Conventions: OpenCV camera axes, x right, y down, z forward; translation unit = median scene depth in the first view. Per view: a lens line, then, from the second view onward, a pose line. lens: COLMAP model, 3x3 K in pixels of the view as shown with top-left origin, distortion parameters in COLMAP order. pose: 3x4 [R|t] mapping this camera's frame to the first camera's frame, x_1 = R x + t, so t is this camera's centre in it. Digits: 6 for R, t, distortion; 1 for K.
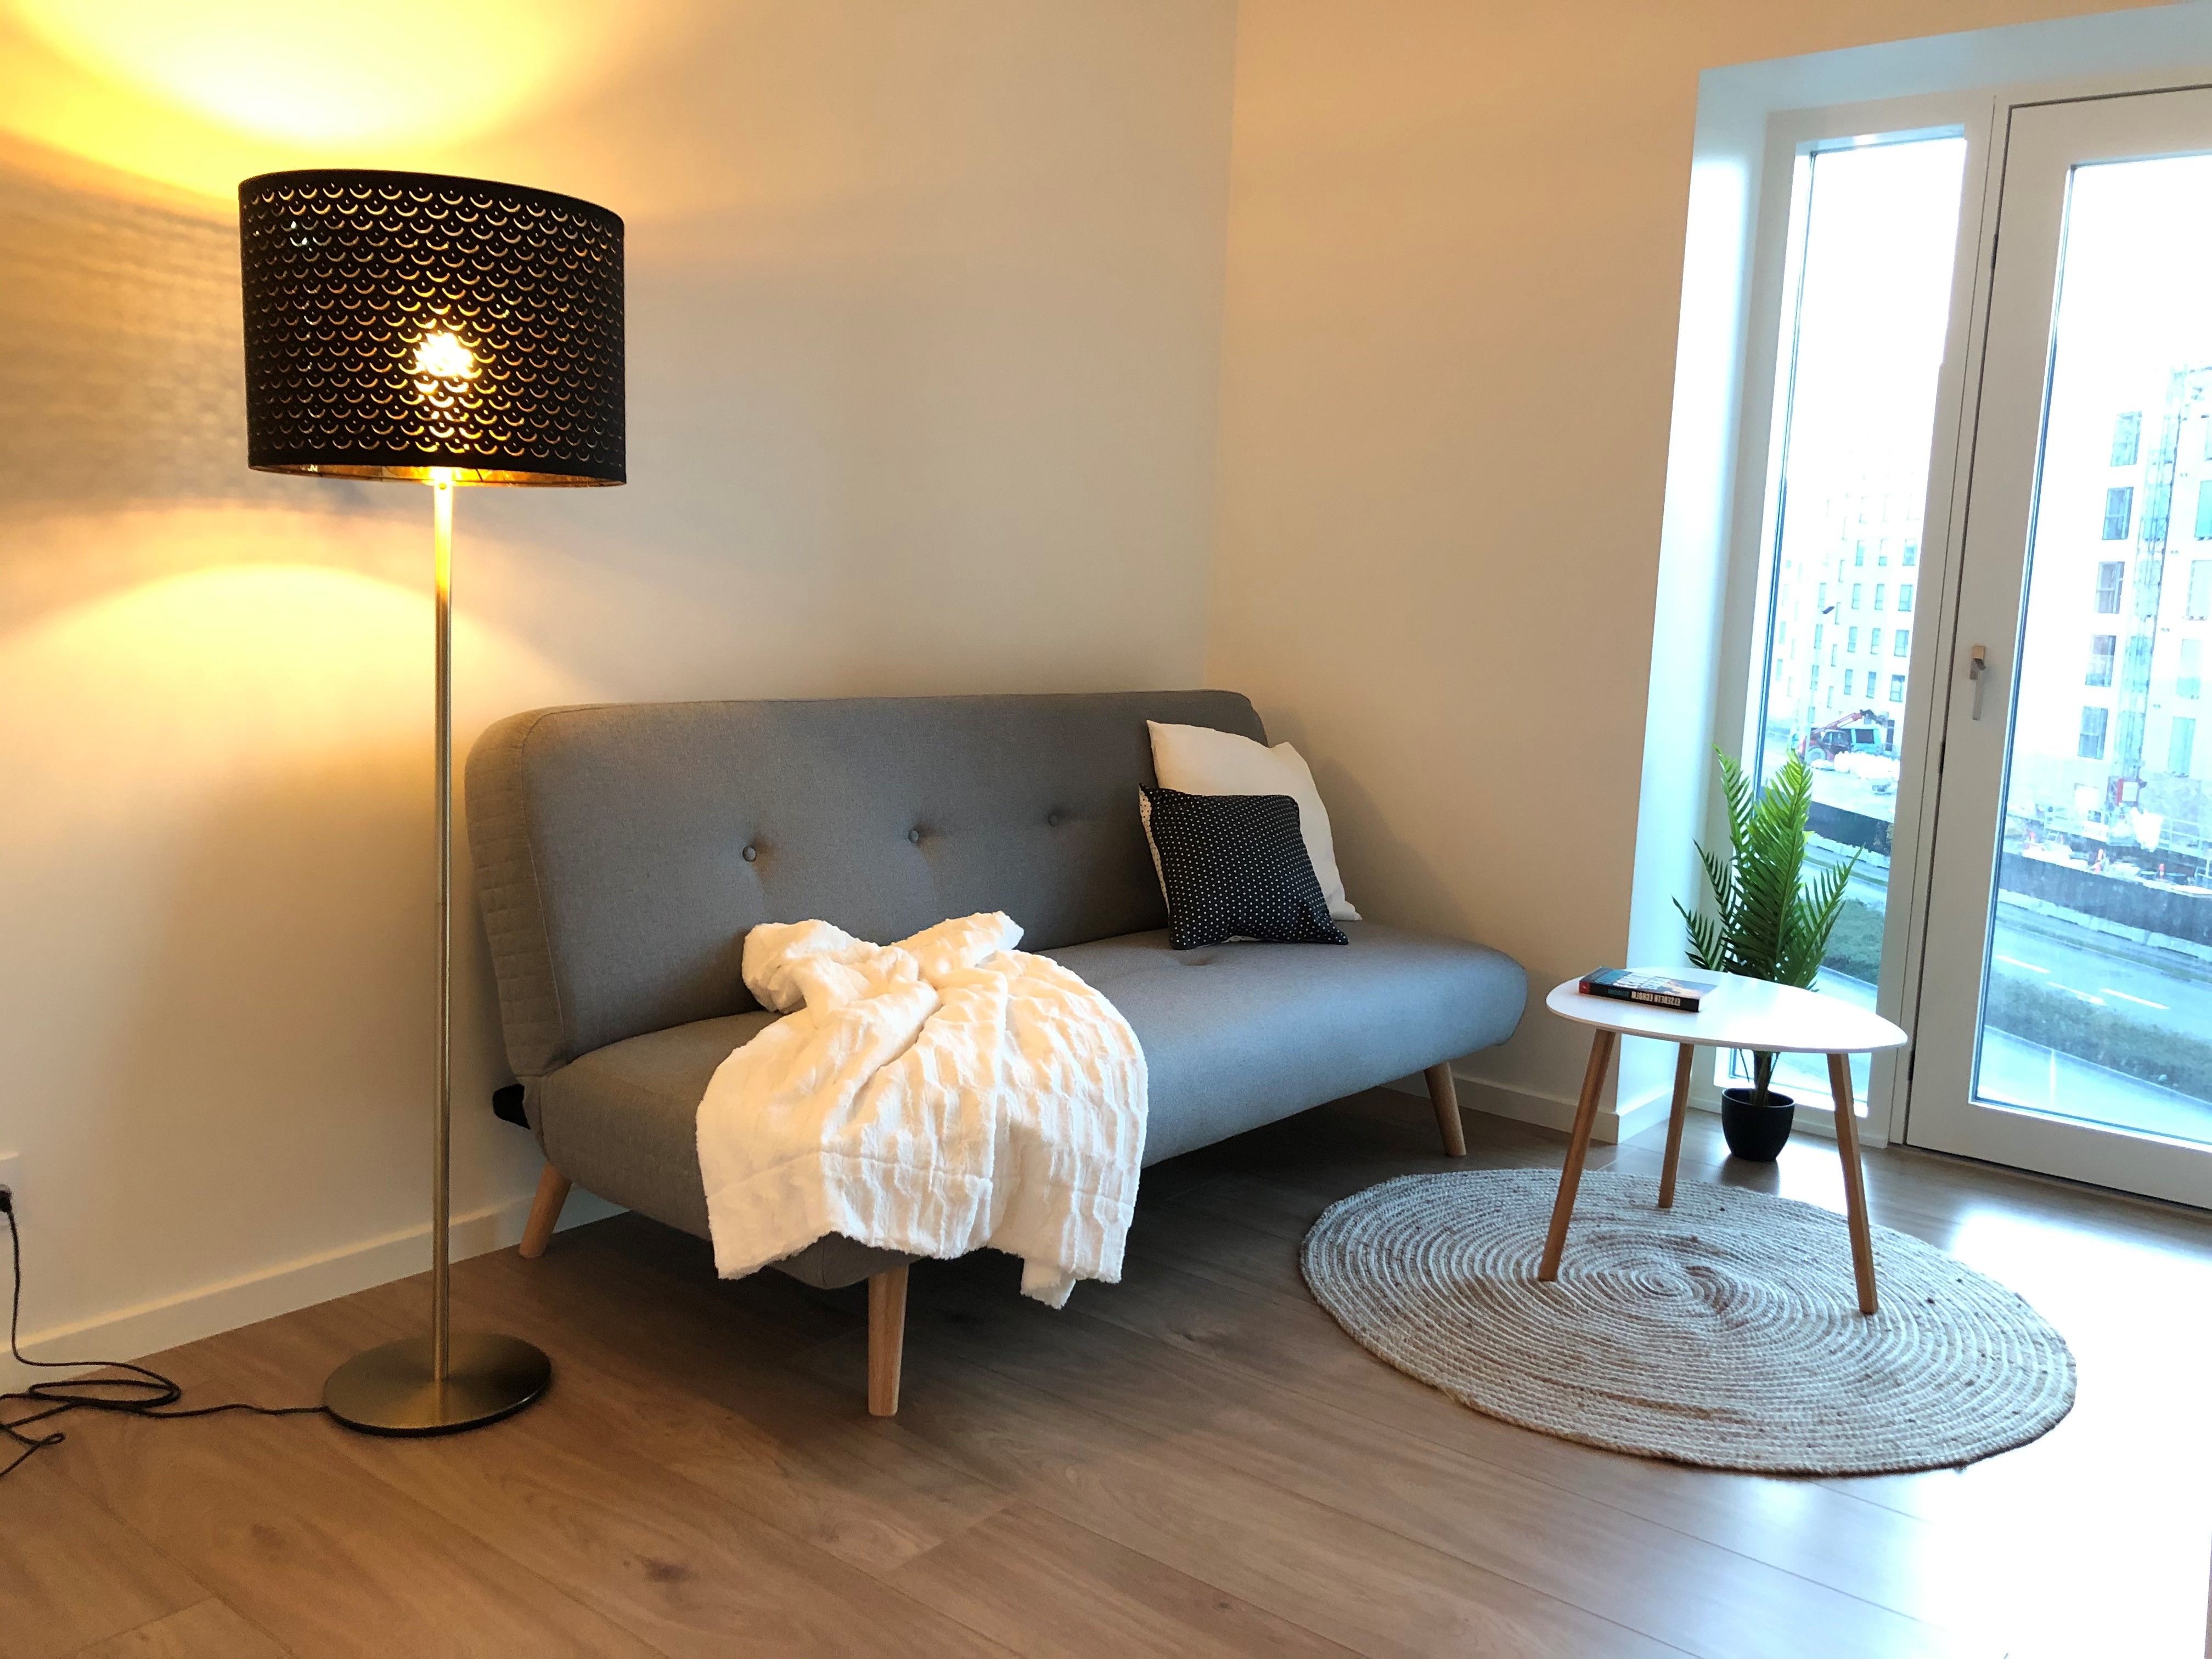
lens RADIAL K [[1837.4, 0, 1113.2], [0, 1837.4, 780.2], [0, 0, 1]] dist [0.073193, -0.118658]
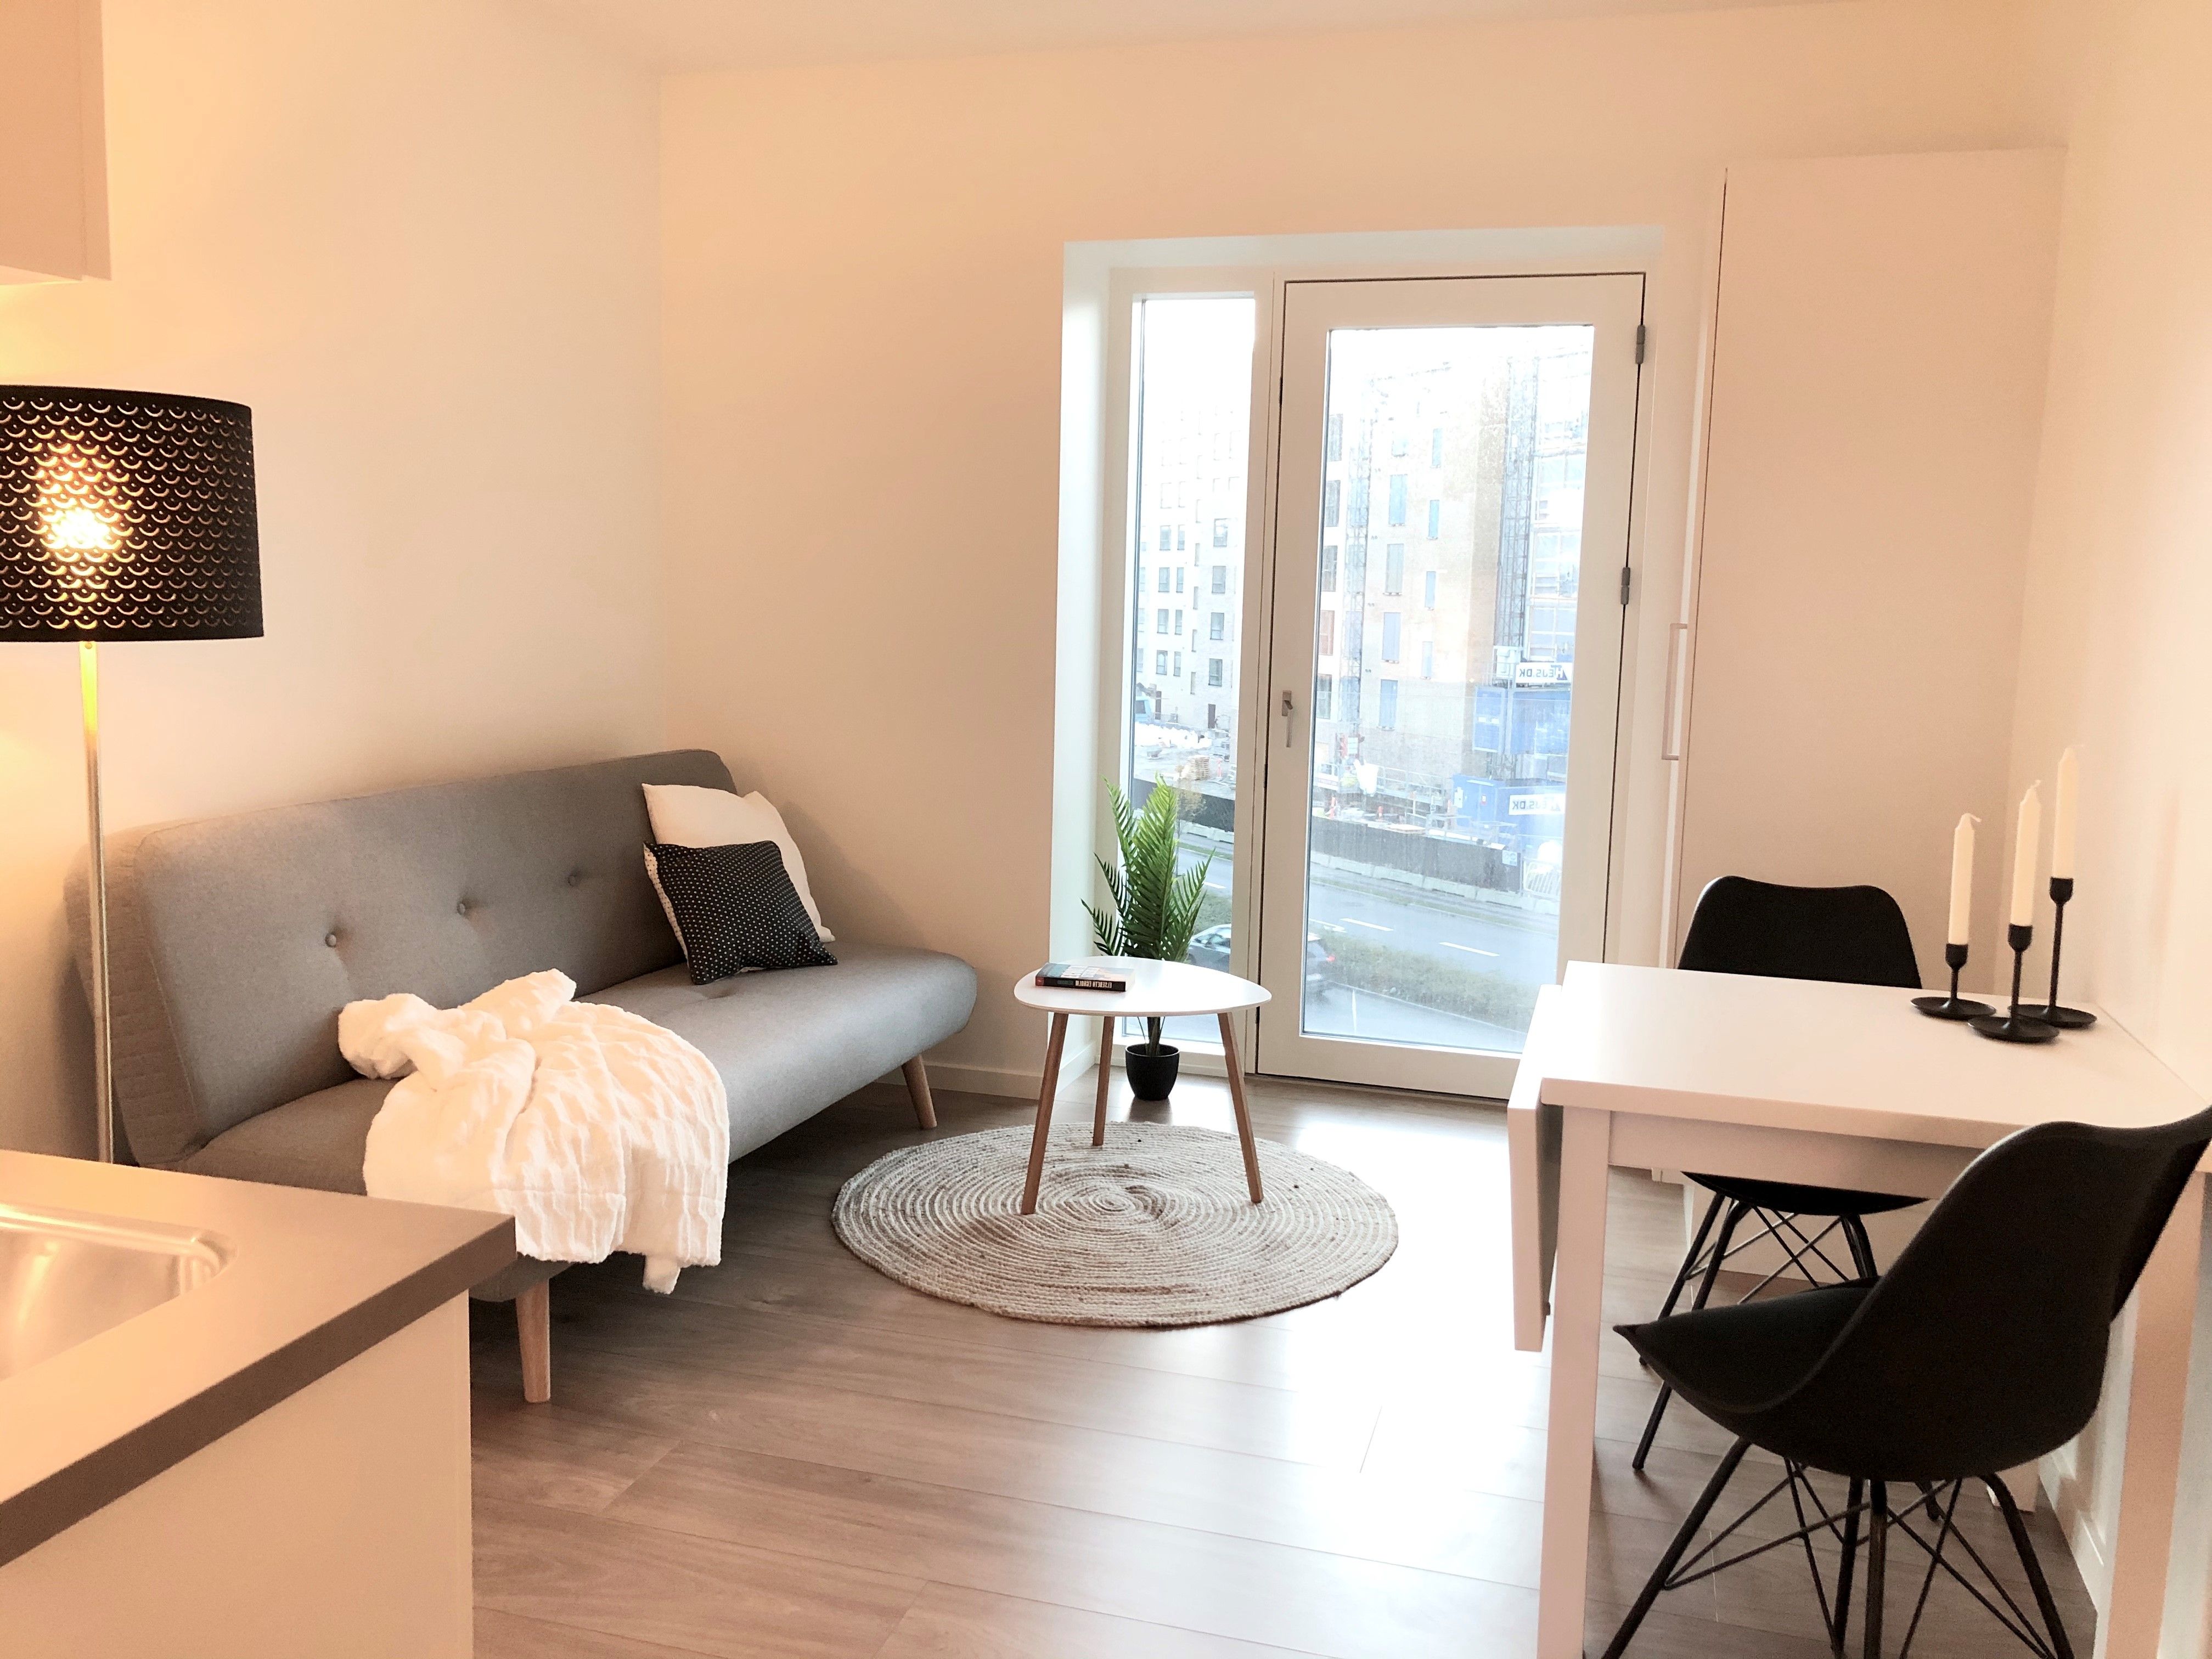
lens RADIAL K [[1826.2, 0, 1104.5], [0, 1826.2, 789.9], [0, 0, 1]] dist [-0.037010, -0.001085]
pose [[0.931484, -0.066038, 0.357738, -0.154197], [0.061984, 0.997817, 0.022801, -0.048522], [-0.358462, 0.000935, 0.933544, -0.197119]]
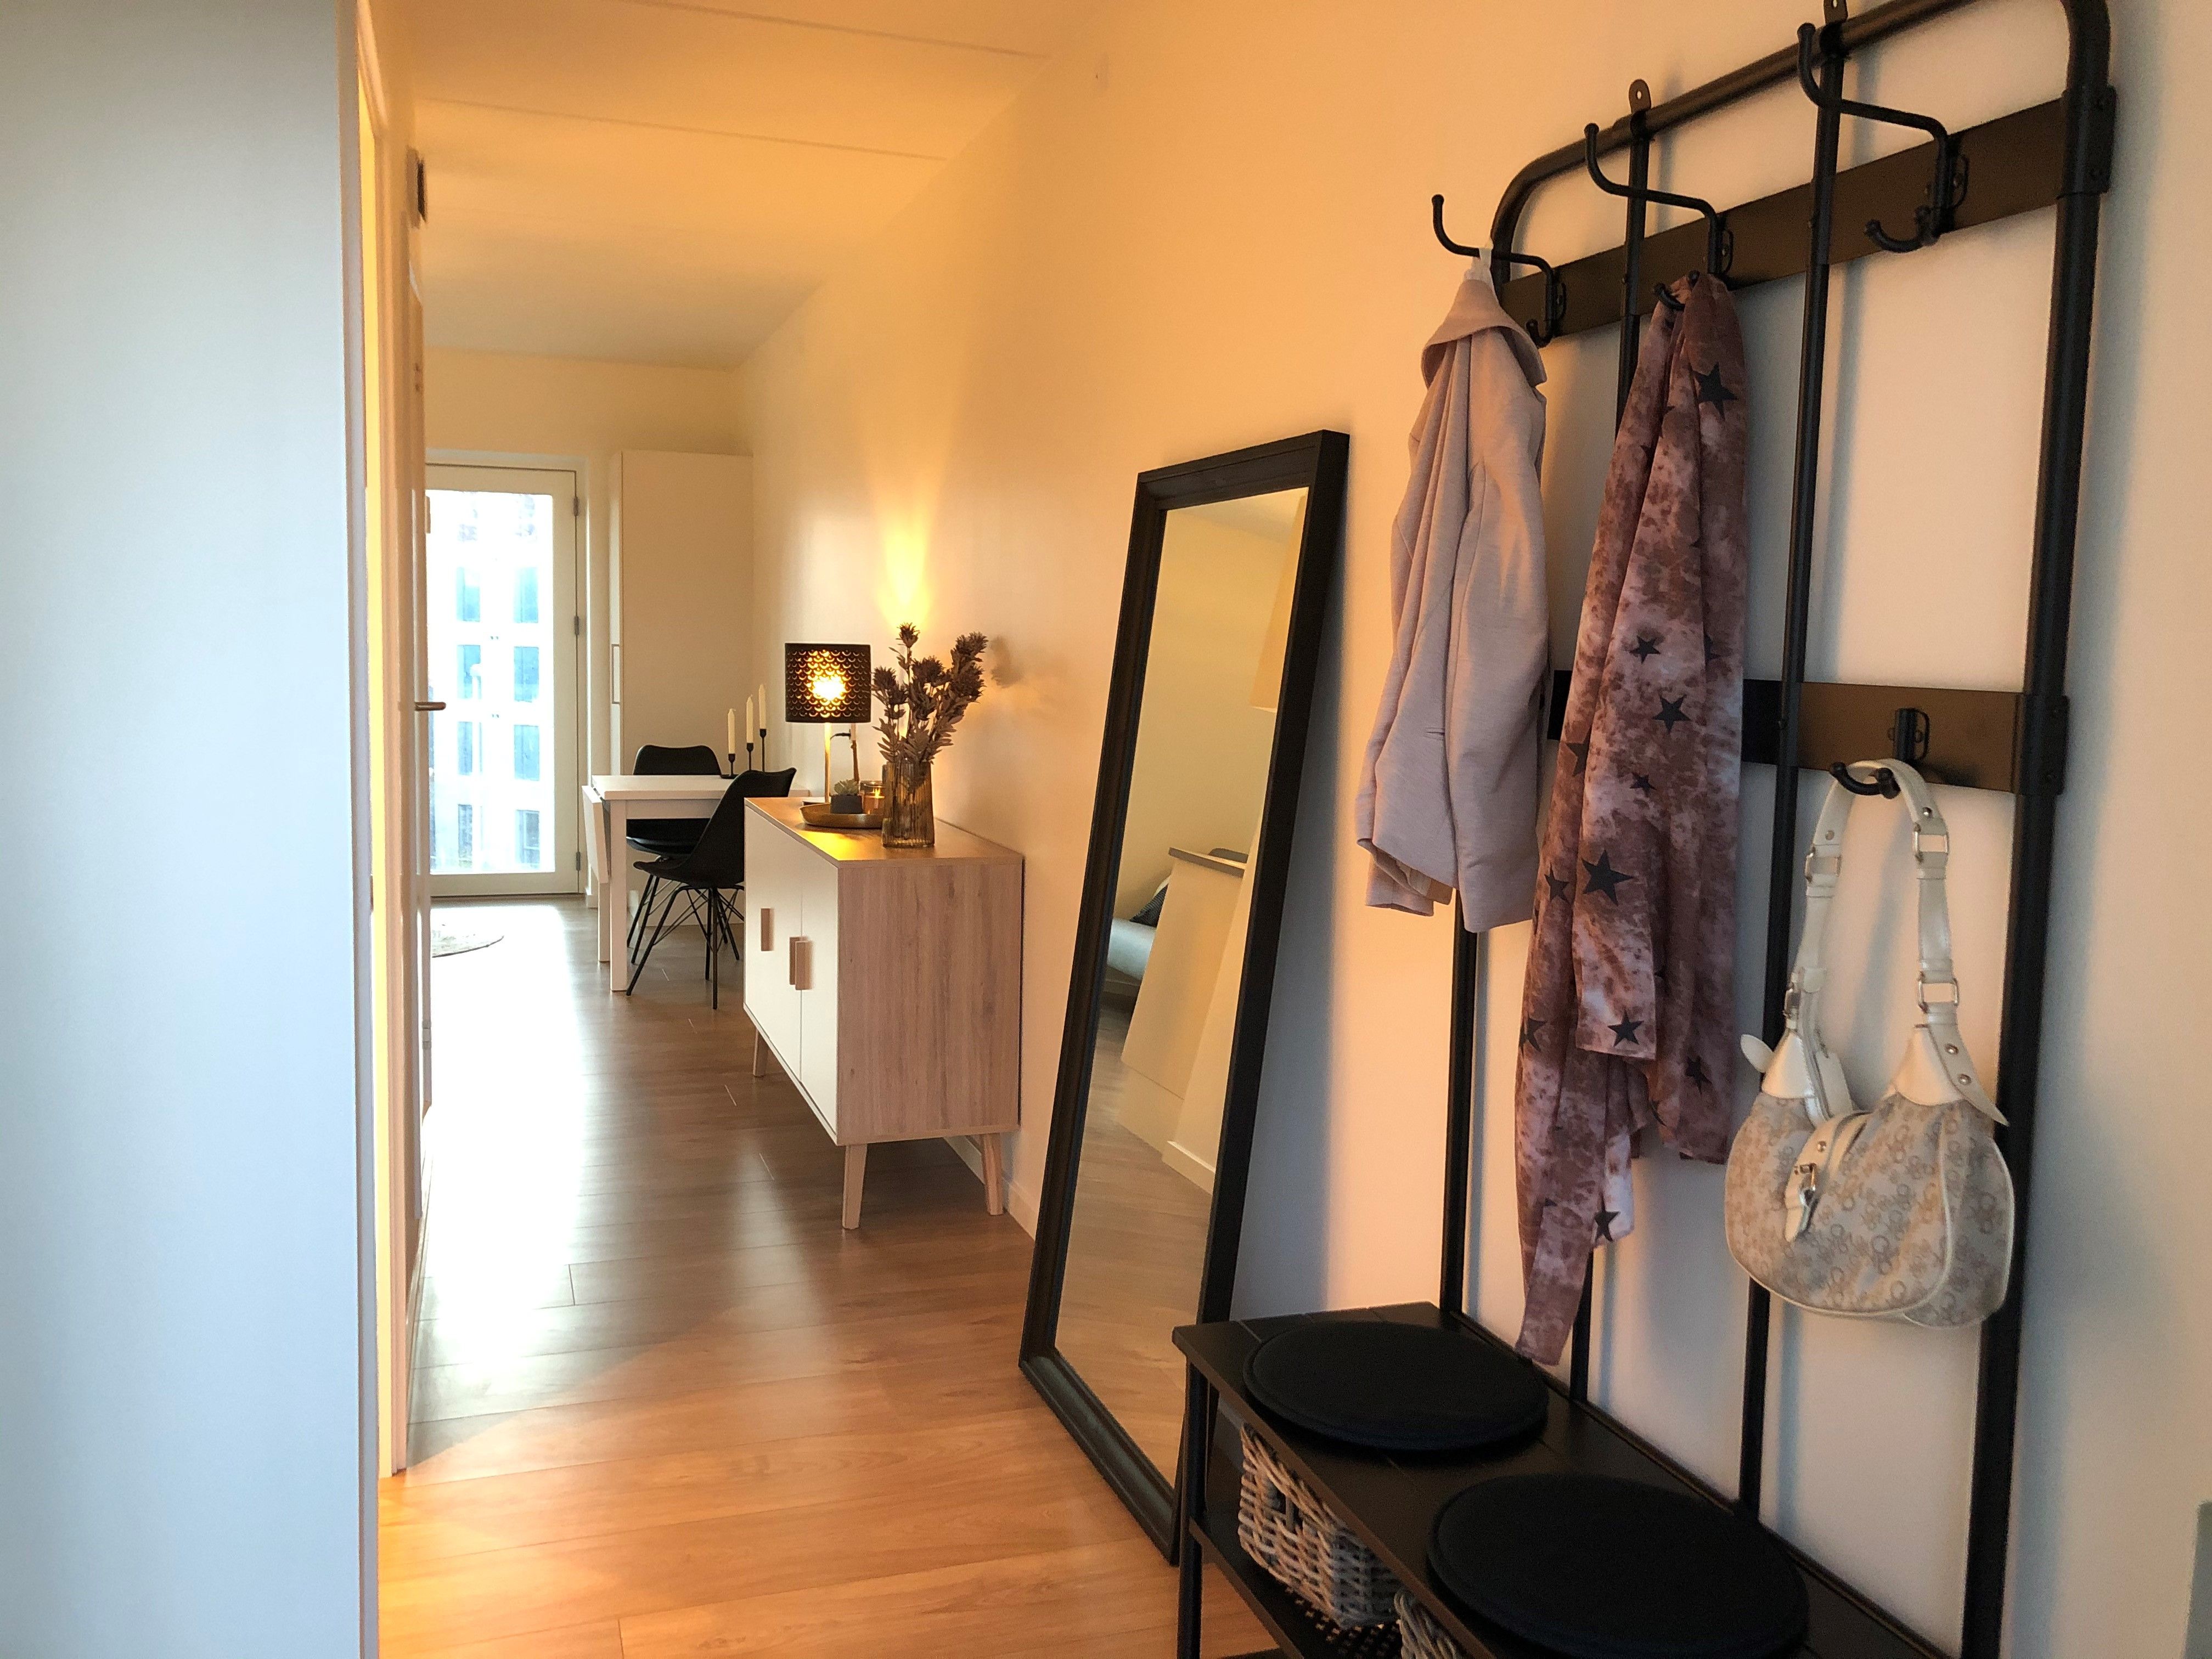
lens RADIAL K [[1837.4, 0, 1113.2], [0, 1837.4, 780.2], [0, 0, 1]] dist [0.073193, -0.118658]
pose [[0.545342, -0.102691, 0.831899, -1.677406], [0.099948, 0.993353, 0.057102, 0.032620], [-0.832234, 0.052006, 0.551981, -1.760513]]
